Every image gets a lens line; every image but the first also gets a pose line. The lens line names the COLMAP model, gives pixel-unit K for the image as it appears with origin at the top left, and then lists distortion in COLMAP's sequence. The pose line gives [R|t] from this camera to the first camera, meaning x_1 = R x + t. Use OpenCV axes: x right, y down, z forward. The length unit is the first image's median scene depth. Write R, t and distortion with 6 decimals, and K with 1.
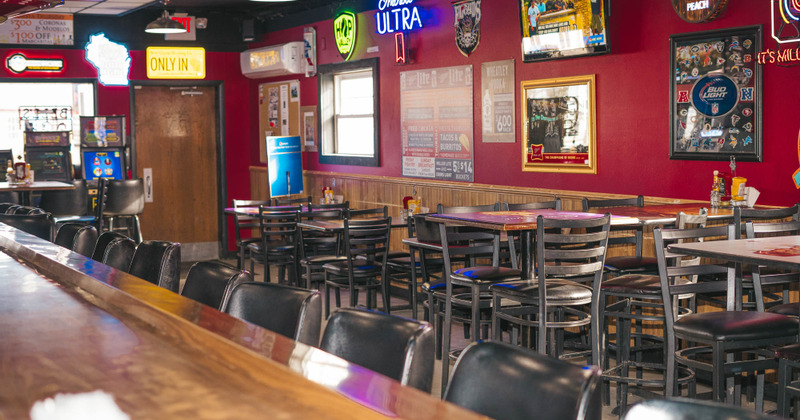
lens RADIAL K [[1266.7, 0, 400.0], [0, 1266.7, 210.0], [0, 0, 1]] dist [-0.013963, 0.004464]
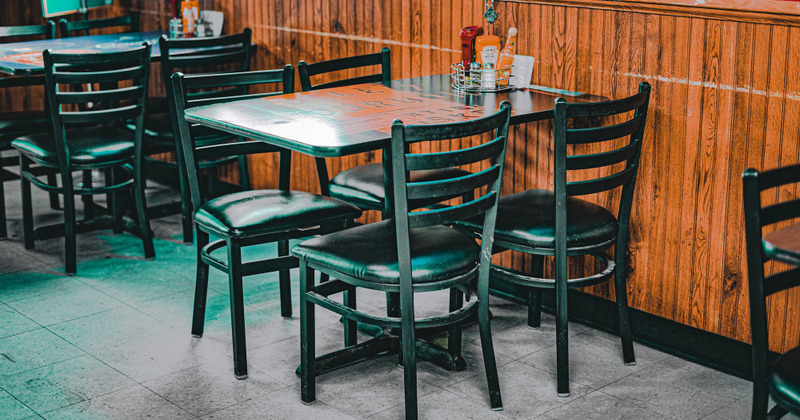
lens RADIAL K [[1266.7, 0, 400.0], [0, 1266.7, 210.0], [0, 0, 1]] dist [-0.013963, 0.004464]
pose [[0.969406, -0.042402, 0.241774, -0.112778], [0.001027, 0.985660, 0.168742, -0.021513], [-0.245462, -0.163331, 0.955548, 0.666107]]
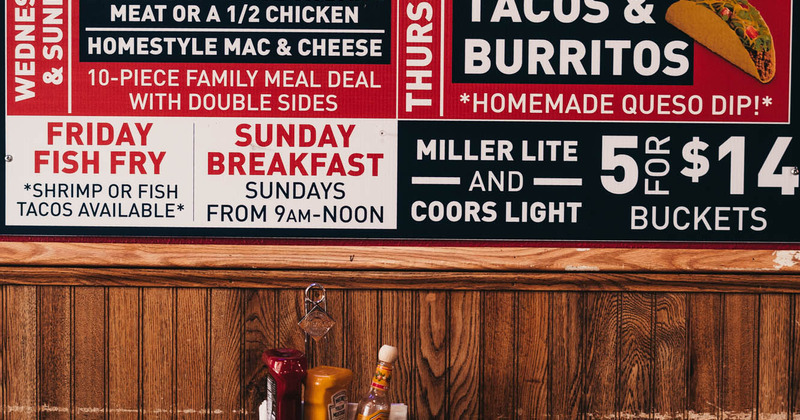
lens RADIAL K [[1266.7, 0, 400.0], [0, 1266.7, 210.0], [0, 0, 1]] dist [-0.013963, 0.004464]
pose [[0.445673, -0.027016, 0.894788, -0.133251], [0.046369, 0.998899, 0.007064, -0.030016], [-0.893994, 0.038342, 0.446435, 0.930382]]
